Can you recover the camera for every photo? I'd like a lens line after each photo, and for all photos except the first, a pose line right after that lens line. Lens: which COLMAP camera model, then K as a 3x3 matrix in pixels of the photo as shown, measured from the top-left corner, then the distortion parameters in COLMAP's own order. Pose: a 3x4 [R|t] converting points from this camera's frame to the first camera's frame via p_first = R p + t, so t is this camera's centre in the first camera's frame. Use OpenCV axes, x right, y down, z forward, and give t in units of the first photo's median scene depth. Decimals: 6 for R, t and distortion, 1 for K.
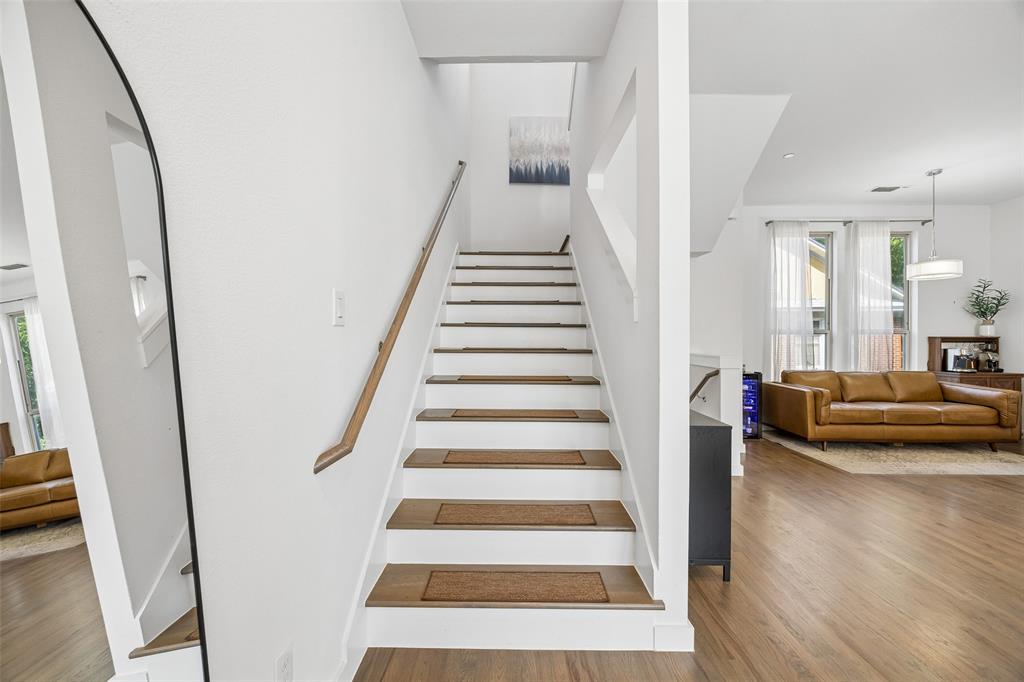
lens RADIAL K [[389.3, 0, 510.5], [0, 389.3, 337.1], [0, 0, 1]] dist [-0.002599, -0.000214]
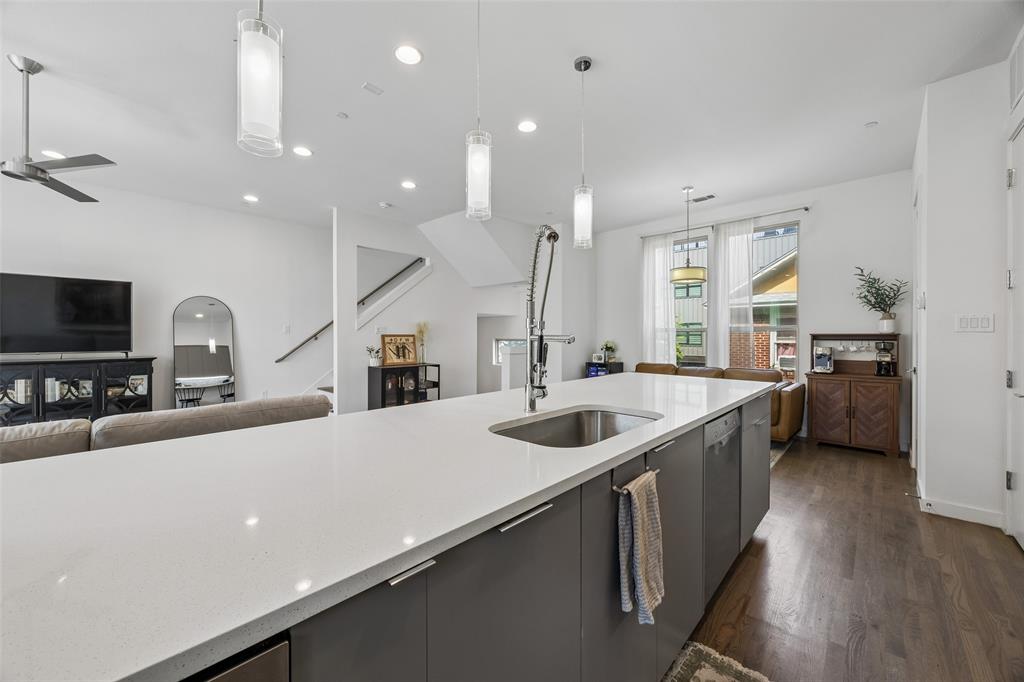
lens RADIAL K [[389.3, 0, 512.4], [0, 389.3, 338.1], [0, 0, 1]] dist [-0.002599, -0.000214]
pose [[0.735965, 0.003499, -0.677011, 1.284792], [0.002073, 0.999970, 0.007422, 0.000036], [0.677016, -0.006865, 0.735936, -0.160941]]
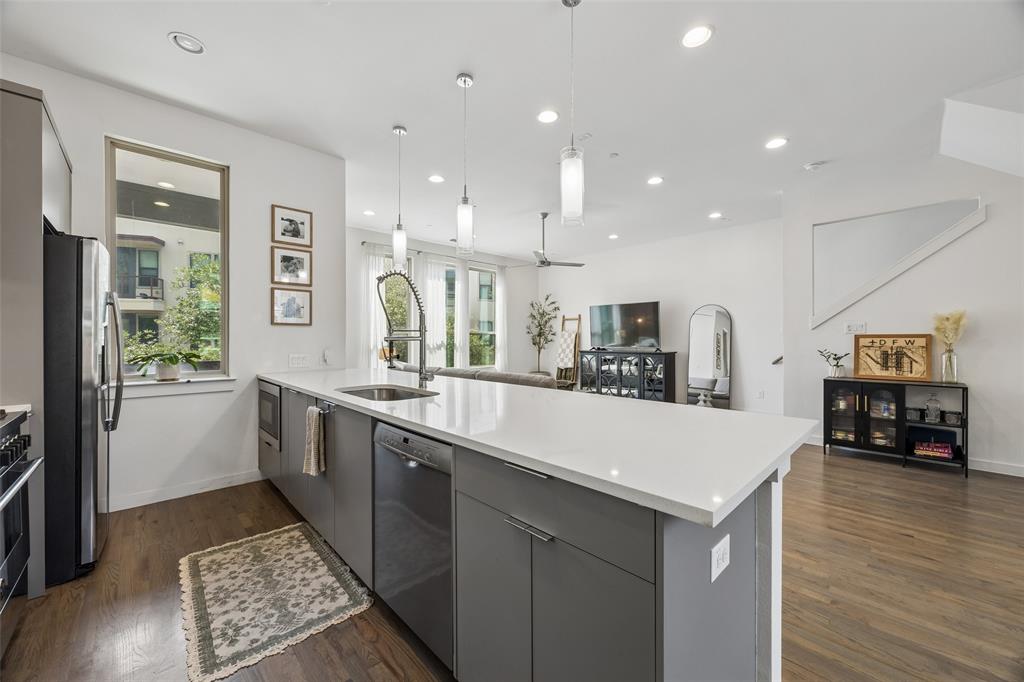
lens RADIAL K [[389.3, 0, 506.4], [0, 389.3, 338.9], [0, 0, 1]] dist [-0.002599, -0.000214]
pose [[-0.719407, 0.001126, -0.694587, 1.342402], [0.002427, 0.999997, -0.000892, 0.005417], [0.694584, -0.002327, -0.719408, 0.545370]]
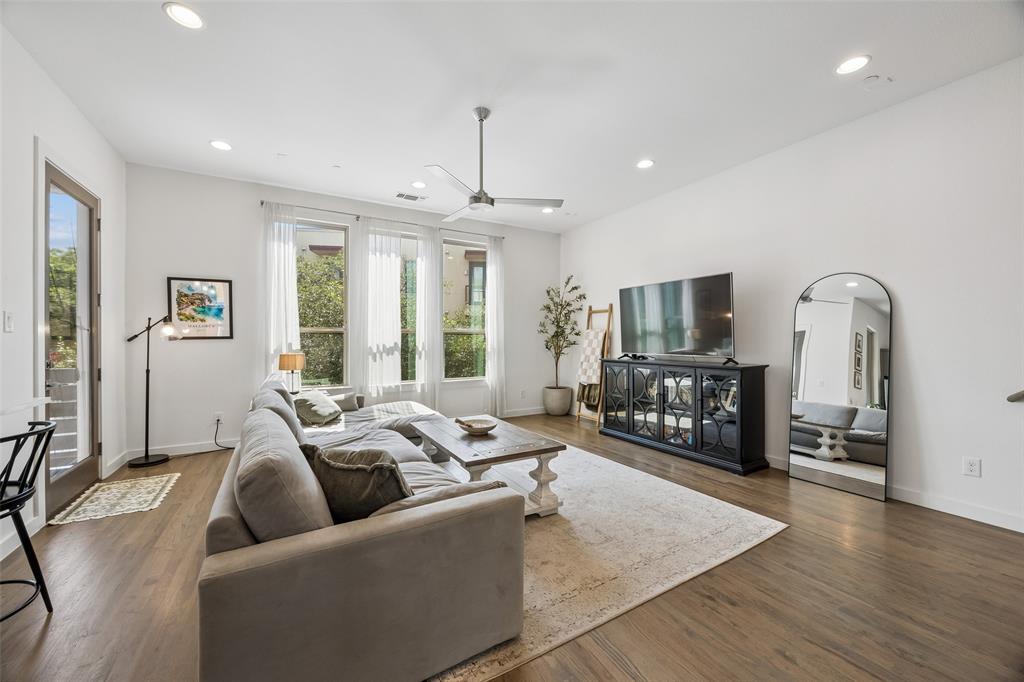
lens RADIAL K [[389.3, 0, 509.1], [0, 389.3, 339.4], [0, 0, 1]] dist [-0.002599, -0.000214]
pose [[-0.860895, -0.001523, -0.508781, 0.727703], [-0.000083, 0.999996, -0.002853, 0.004038], [0.508783, -0.002414, -0.860891, 0.352787]]
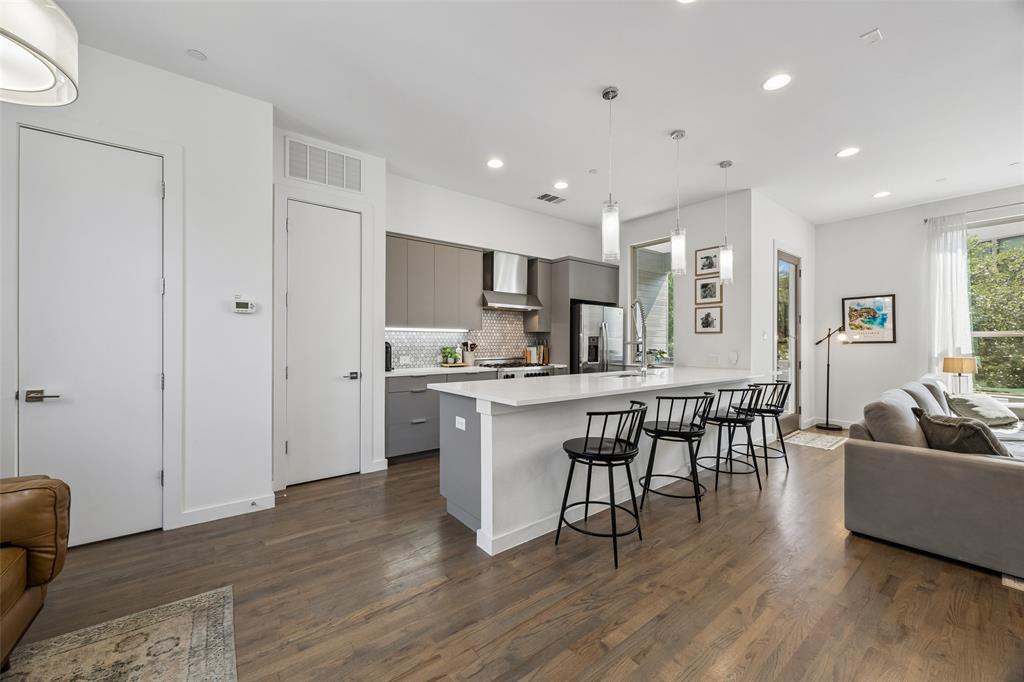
lens RADIAL K [[389.3, 0, 510.0], [0, 389.3, 342.8], [0, 0, 1]] dist [-0.002599, -0.000214]
pose [[-0.616980, -0.004447, 0.786967, 0.631291], [-0.005482, 0.999984, 0.001353, 0.004042], [-0.786960, -0.003480, -0.616994, 0.765206]]
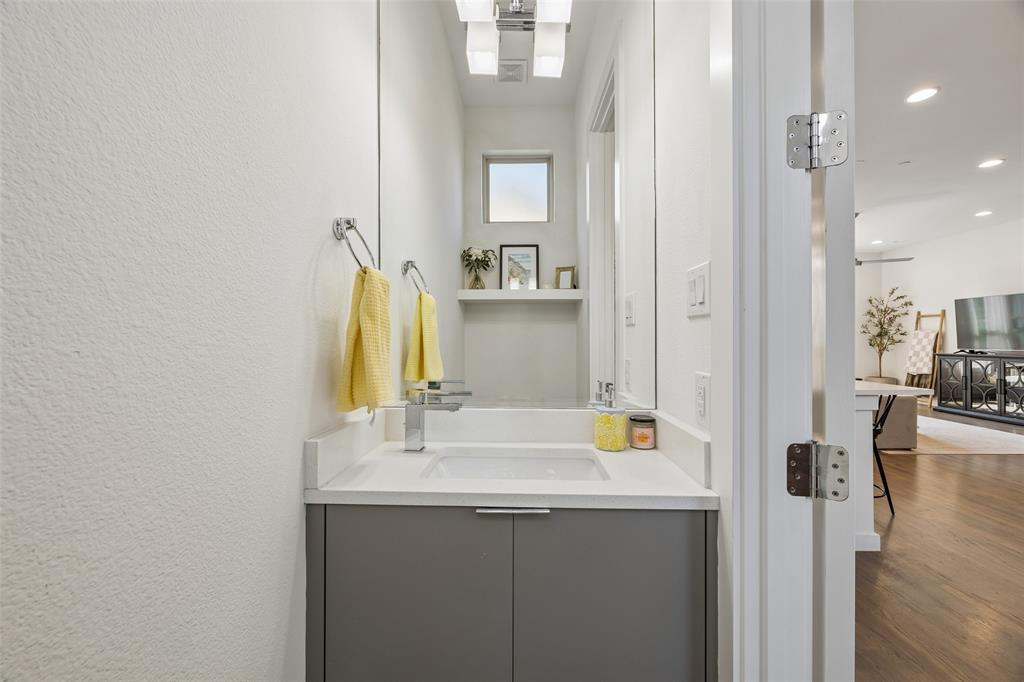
lens RADIAL K [[389.3, 0, 512.4], [0, 389.3, 335.4], [0, 0, 1]] dist [-0.002599, -0.000214]
pose [[-0.999892, -0.002977, 0.014359, 1.458892], [-0.003121, 0.999945, -0.010035, 0.008988], [-0.014329, -0.010079, -0.999847, 0.973398]]
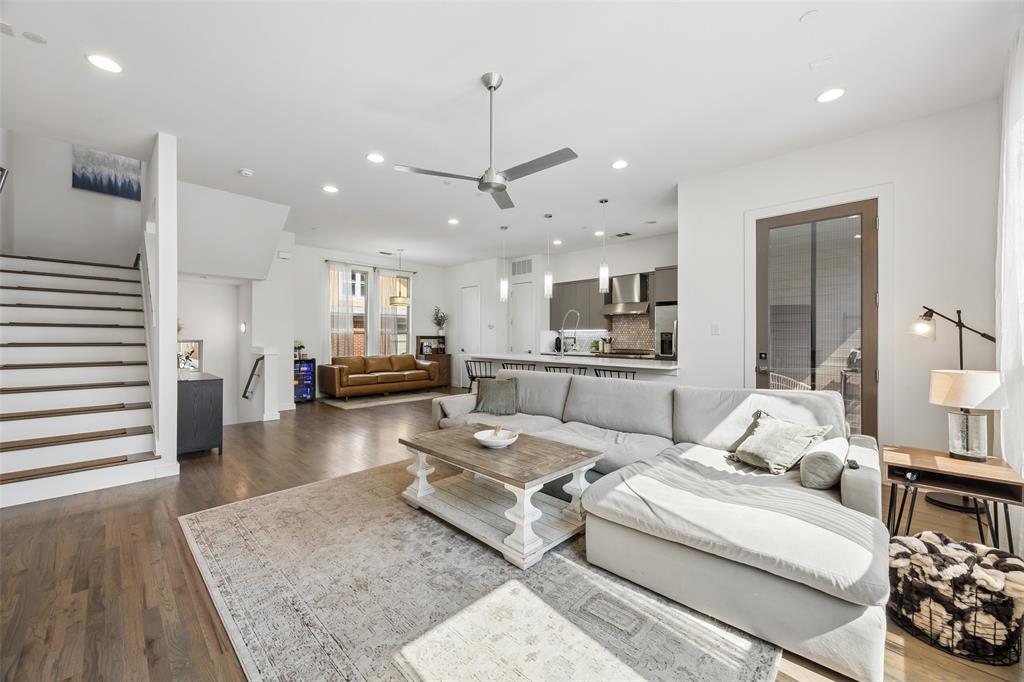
lens RADIAL K [[389.3, 0, 510.9], [0, 389.3, 338.4], [0, 0, 1]] dist [-0.002599, -0.000214]
pose [[0.682871, -0.001001, 0.730538, 0.044983], [-0.003494, 0.999983, 0.004636, 0.001116], [-0.730531, -0.005718, 0.682856, -0.631448]]
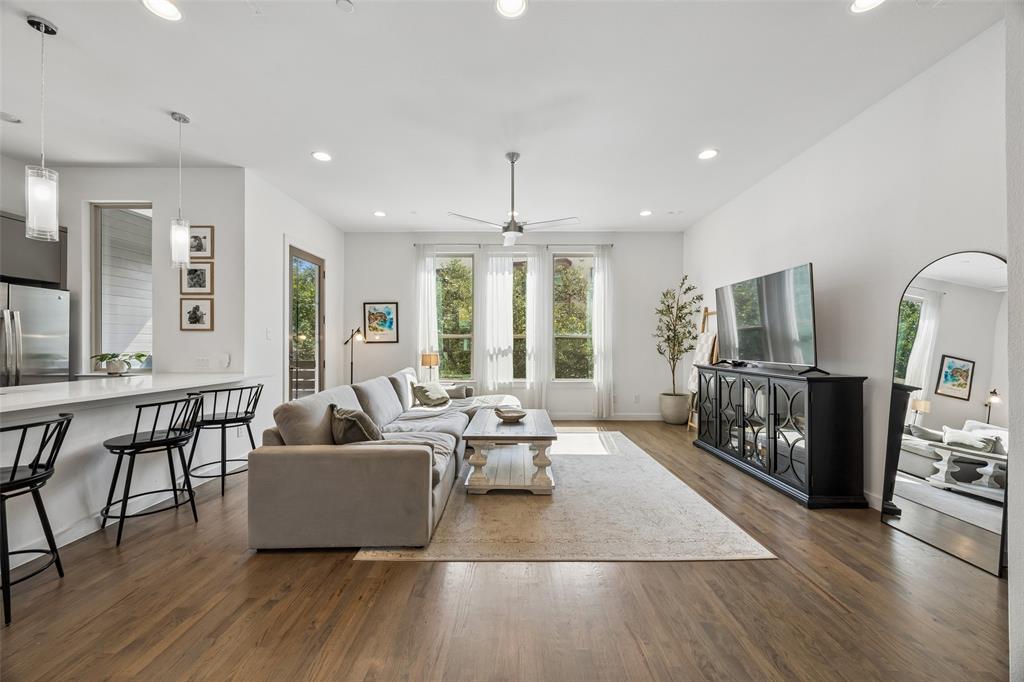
lens RADIAL K [[389.3, 0, 508.9], [0, 389.3, 342.2], [0, 0, 1]] dist [-0.002599, -0.000214]
pose [[-0.999993, -0.003774, -0.000060, 0.445741], [-0.003774, 0.999972, -0.006475, 0.005041], [0.000084, -0.006475, -0.999979, 0.554195]]
